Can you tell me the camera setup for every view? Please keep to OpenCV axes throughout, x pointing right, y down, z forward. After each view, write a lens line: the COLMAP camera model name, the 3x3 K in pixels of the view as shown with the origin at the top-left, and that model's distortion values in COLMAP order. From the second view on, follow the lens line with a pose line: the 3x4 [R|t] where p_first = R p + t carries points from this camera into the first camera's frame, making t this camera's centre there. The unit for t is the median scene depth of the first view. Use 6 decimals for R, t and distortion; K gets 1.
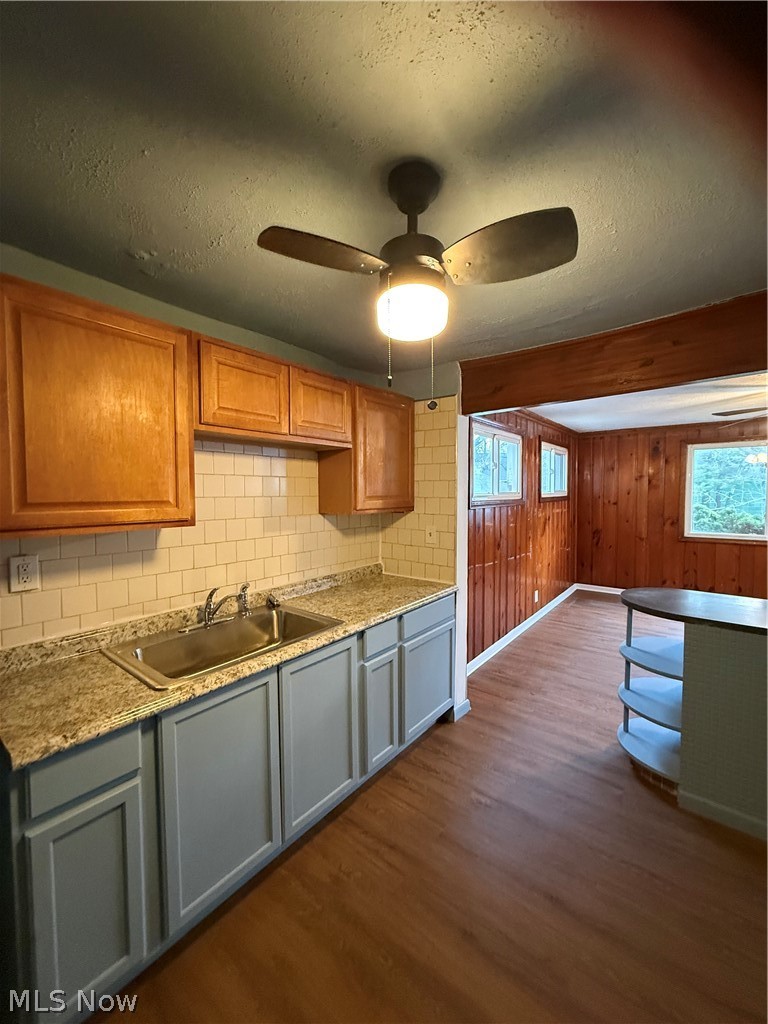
lens RADIAL K [[406.9, 0, 382.6], [0, 406.9, 509.6], [0, 0, 1]] dist [0.000287, -0.000309]
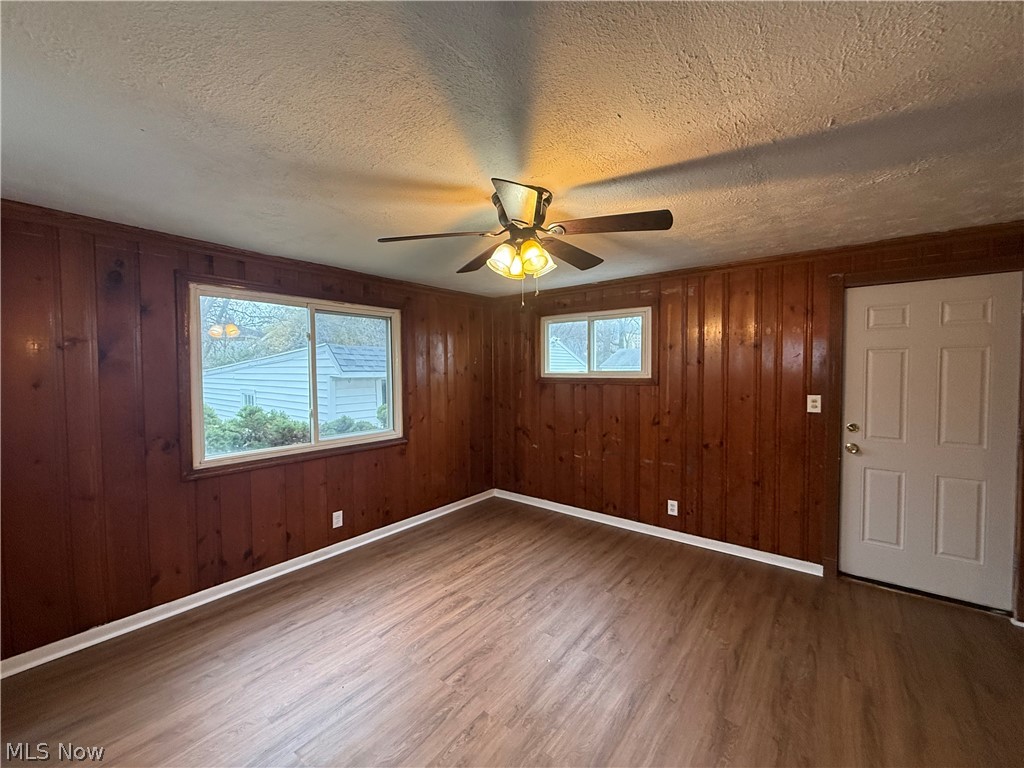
lens RADIAL K [[406.9, 0, 510.0], [0, 406.9, 384.4], [0, 0, 1]] dist [0.000287, -0.000309]
pose [[0.007060, -0.022850, 0.999714, 0.530251], [0.049824, 0.998505, 0.022471, -0.057723], [-0.998733, 0.049651, 0.008188, 1.257910]]
